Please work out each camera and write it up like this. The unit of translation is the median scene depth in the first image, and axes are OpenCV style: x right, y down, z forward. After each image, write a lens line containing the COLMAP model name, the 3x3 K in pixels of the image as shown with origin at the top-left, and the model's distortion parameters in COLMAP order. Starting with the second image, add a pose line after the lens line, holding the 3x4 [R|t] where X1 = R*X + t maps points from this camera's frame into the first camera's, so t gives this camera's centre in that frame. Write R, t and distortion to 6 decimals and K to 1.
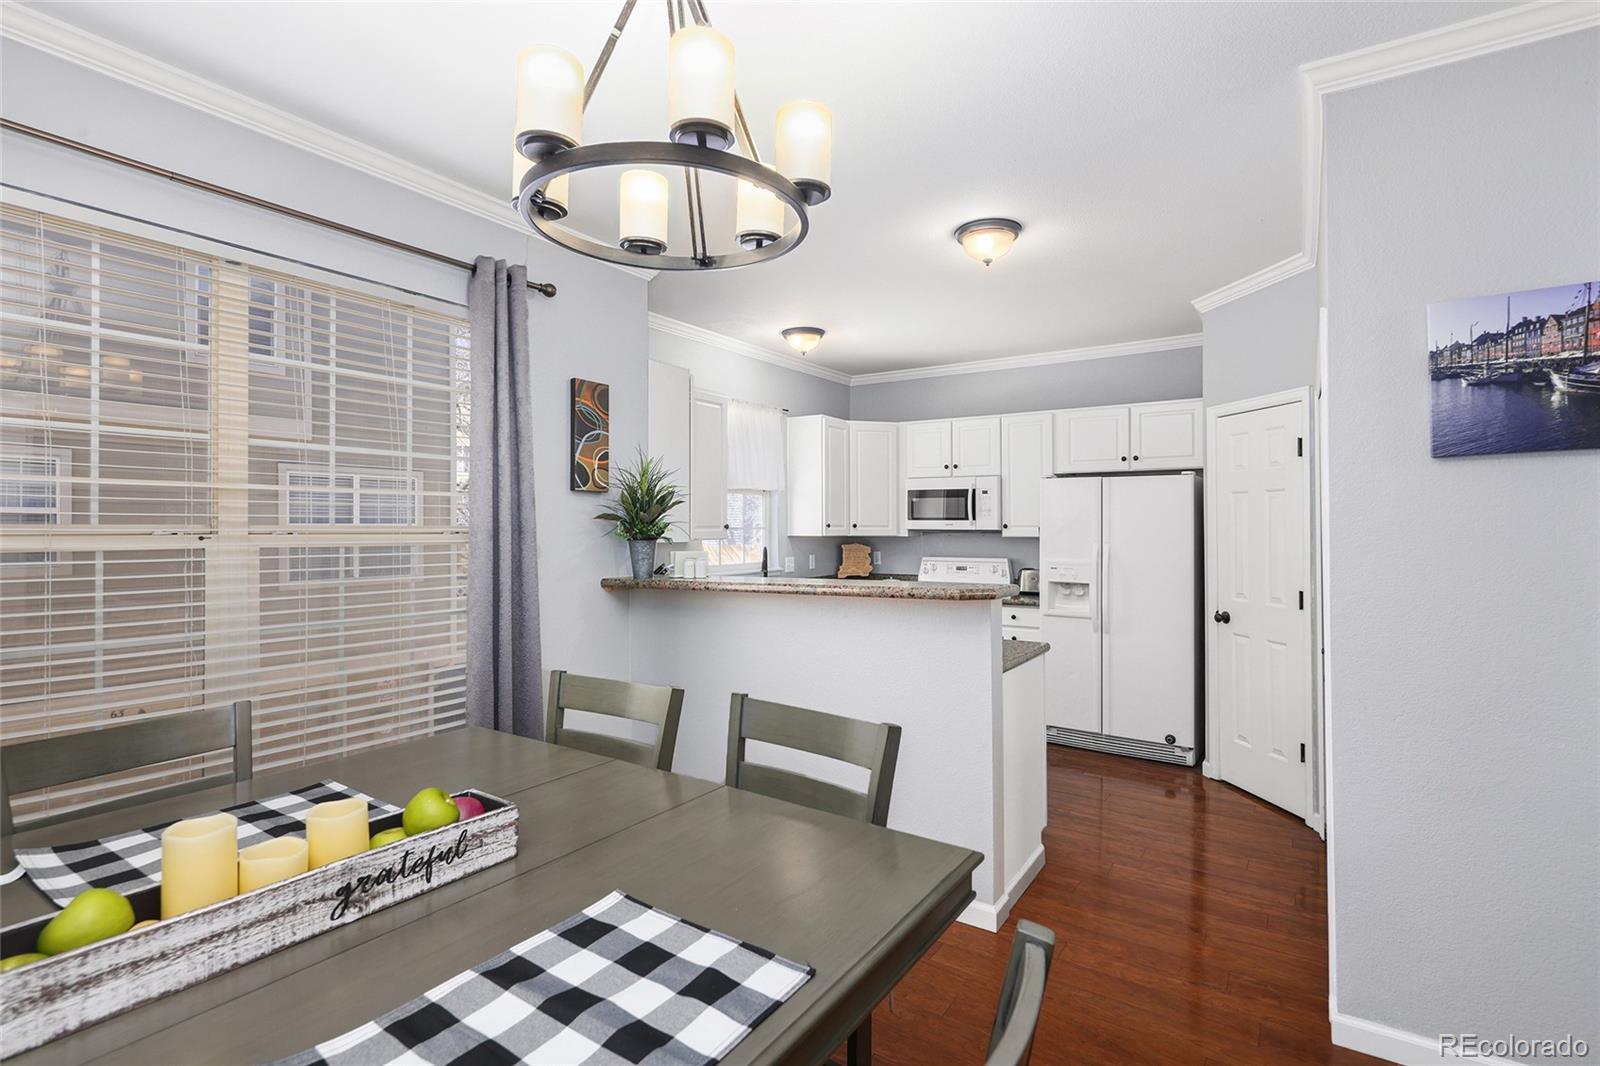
lens RADIAL K [[770.8, 0, 789.6], [0, 770.8, 526.1], [0, 0, 1]] dist [0.007950, -0.004408]
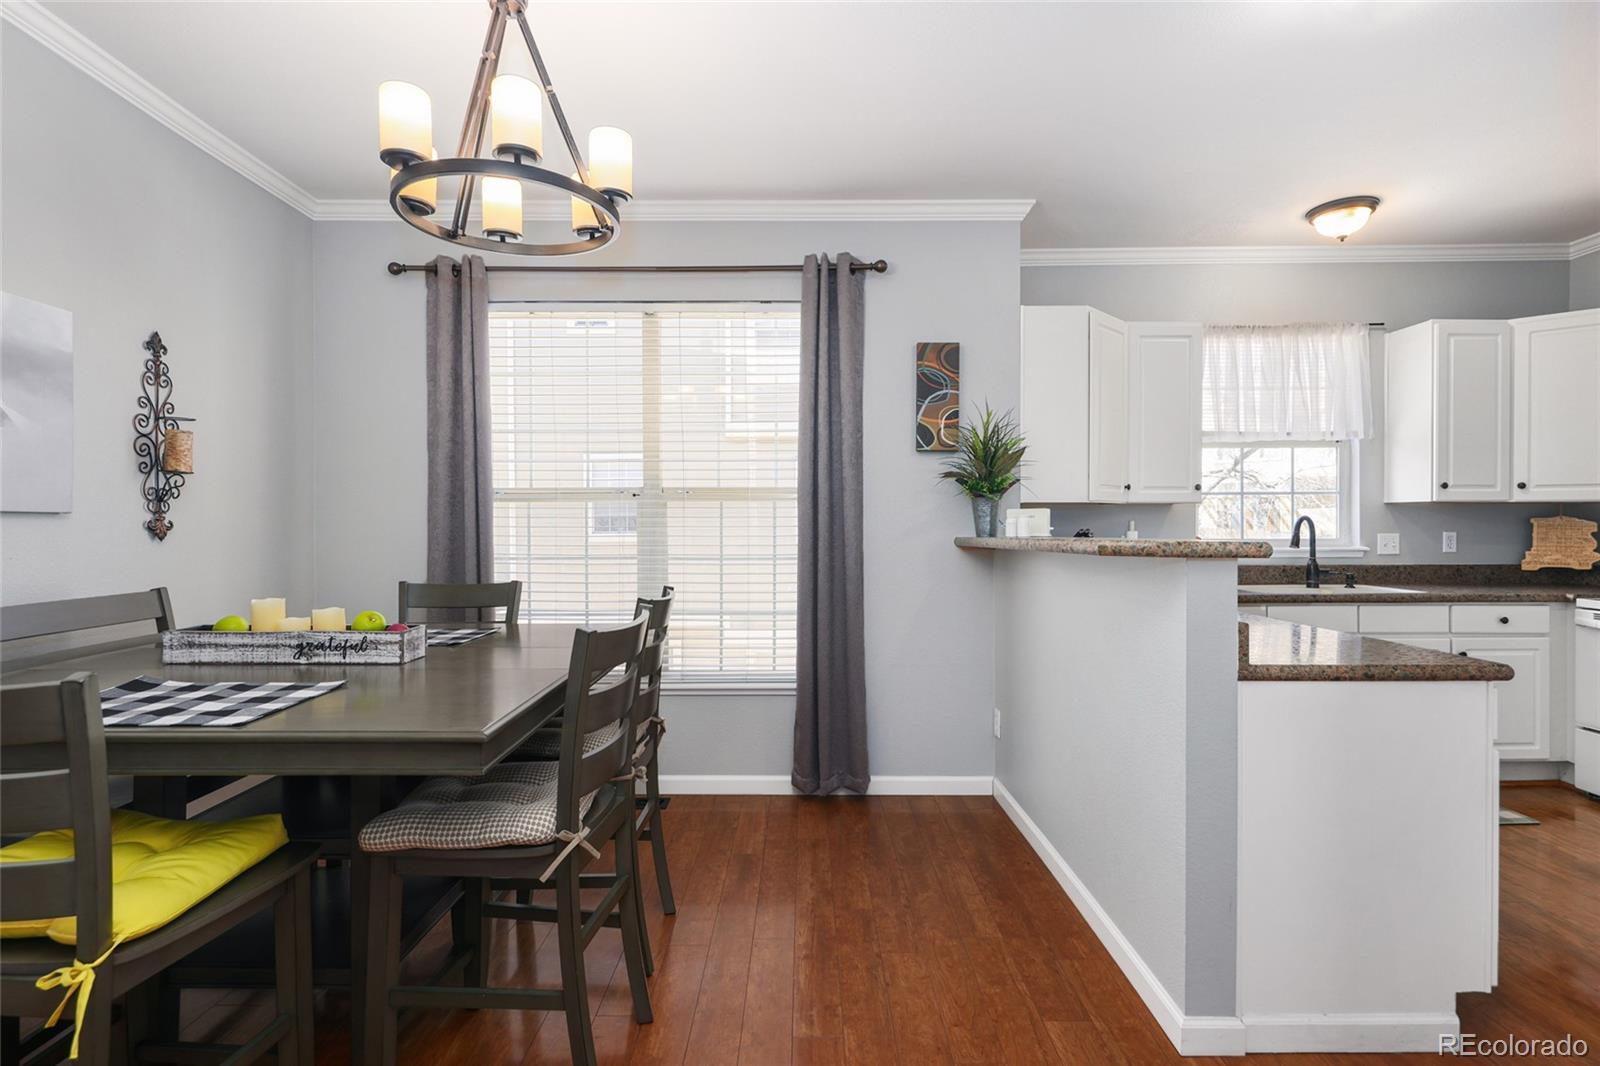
lens RADIAL K [[770.8, 0, 797.1], [0, 770.8, 535.7], [0, 0, 1]] dist [0.007950, -0.004408]
pose [[0.553537, 0.011345, -0.832748, 0.477495], [0.003168, 0.999871, 0.015728, 0.048893], [0.832819, -0.011344, 0.553429, 0.273936]]
